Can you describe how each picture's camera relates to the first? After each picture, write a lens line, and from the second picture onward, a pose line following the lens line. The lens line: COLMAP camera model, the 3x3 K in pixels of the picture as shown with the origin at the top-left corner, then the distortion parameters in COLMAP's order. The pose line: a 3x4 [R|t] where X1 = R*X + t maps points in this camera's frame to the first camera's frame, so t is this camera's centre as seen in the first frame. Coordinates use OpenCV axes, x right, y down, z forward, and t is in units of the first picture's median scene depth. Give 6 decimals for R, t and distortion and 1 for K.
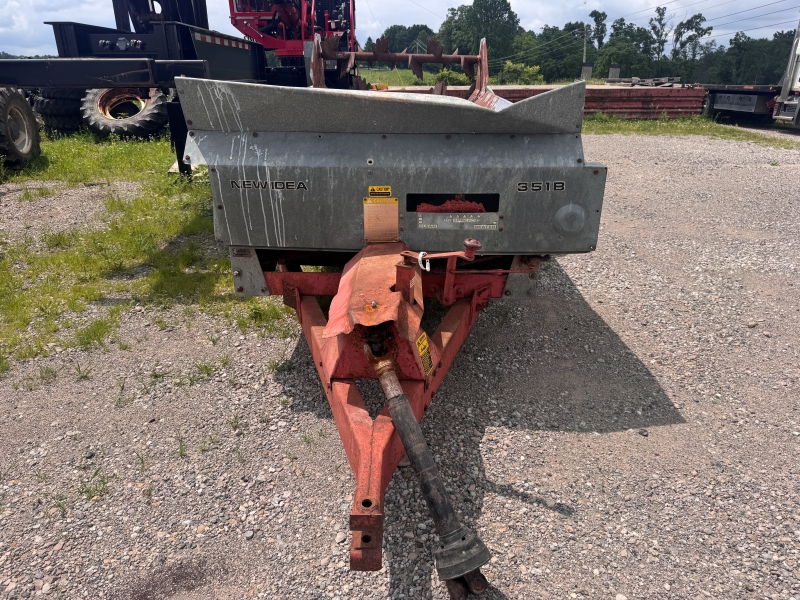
lens RADIAL K [[569.1, 0, 396.1], [0, 569.1, 301.0], [0, 0, 1]] dist [0.073378, -0.089588]
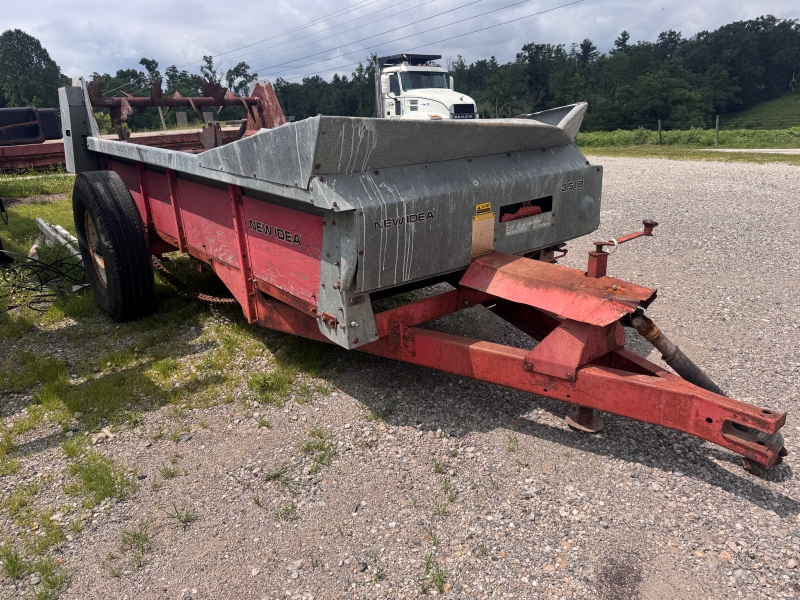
lens RADIAL K [[569.1, 0, 396.1], [0, 569.1, 301.0], [0, 0, 1]] dist [0.073378, -0.089588]
pose [[0.765237, -0.244364, 0.595566, -0.836981], [0.284823, 0.958195, 0.027186, -0.097786], [-0.577311, 0.148827, 0.802847, 0.237844]]
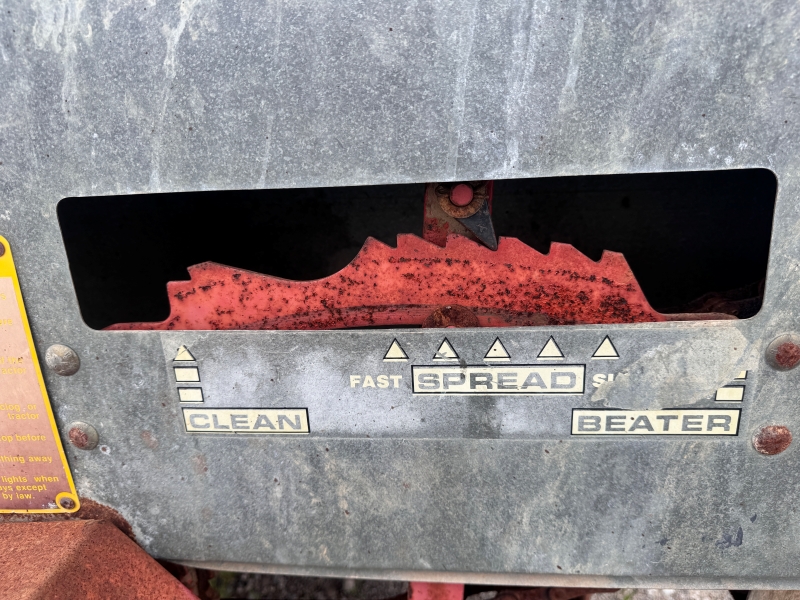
lens RADIAL K [[569.1, 0, 396.1], [0, 569.1, 301.0], [0, 0, 1]] dist [0.073378, -0.089588]
pose [[0.997442, -0.031267, -0.064275, 0.104721], [0.024602, 0.994481, -0.101993, -0.146292], [0.067109, 0.100151, 0.992706, 0.856944]]
